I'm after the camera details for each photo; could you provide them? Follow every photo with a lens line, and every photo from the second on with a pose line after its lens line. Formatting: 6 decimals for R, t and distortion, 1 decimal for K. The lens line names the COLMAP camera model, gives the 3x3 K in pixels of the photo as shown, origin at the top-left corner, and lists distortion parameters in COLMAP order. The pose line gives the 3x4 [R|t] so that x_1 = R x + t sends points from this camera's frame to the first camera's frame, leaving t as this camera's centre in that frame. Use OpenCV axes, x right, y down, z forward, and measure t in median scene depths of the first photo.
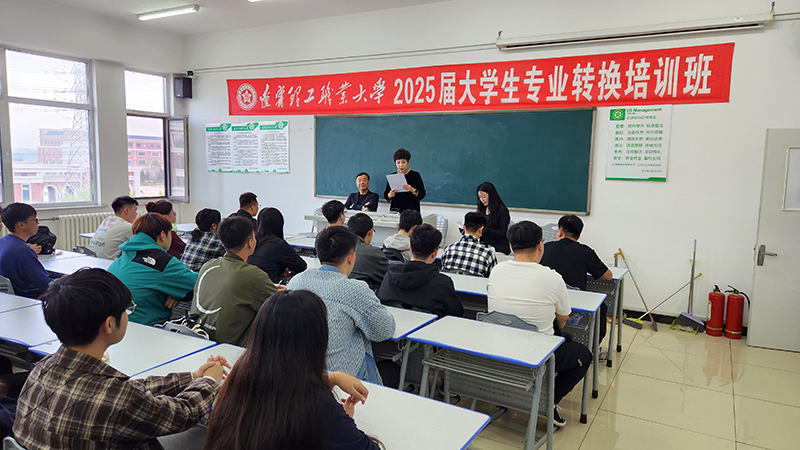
lens RADIAL K [[543.8, 0, 408.0], [0, 543.8, 219.8], [0, 0, 1]] dist [0.054781, -0.006215]
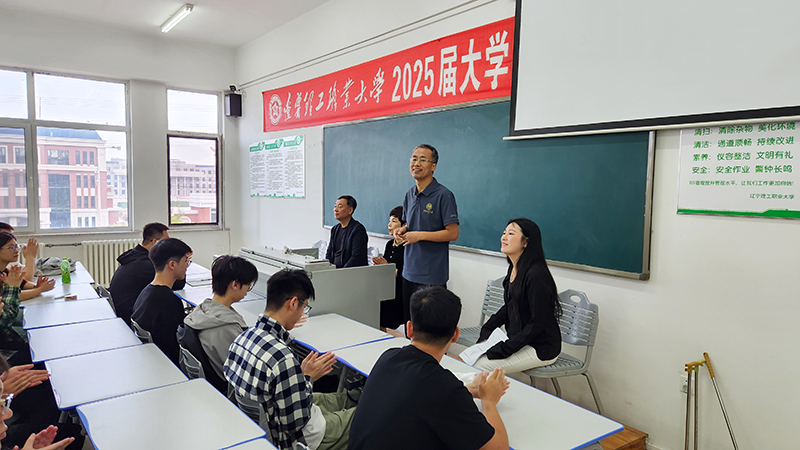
lens RADIAL K [[543.8, 0, 399.1], [0, 543.8, 229.7], [0, 0, 1]] dist [0.054781, -0.006215]
pose [[0.911575, 0.028593, -0.410139, 0.289256], [-0.041026, 0.998926, -0.021544, -0.030998], [0.409082, 0.036466, 0.911769, 0.367442]]
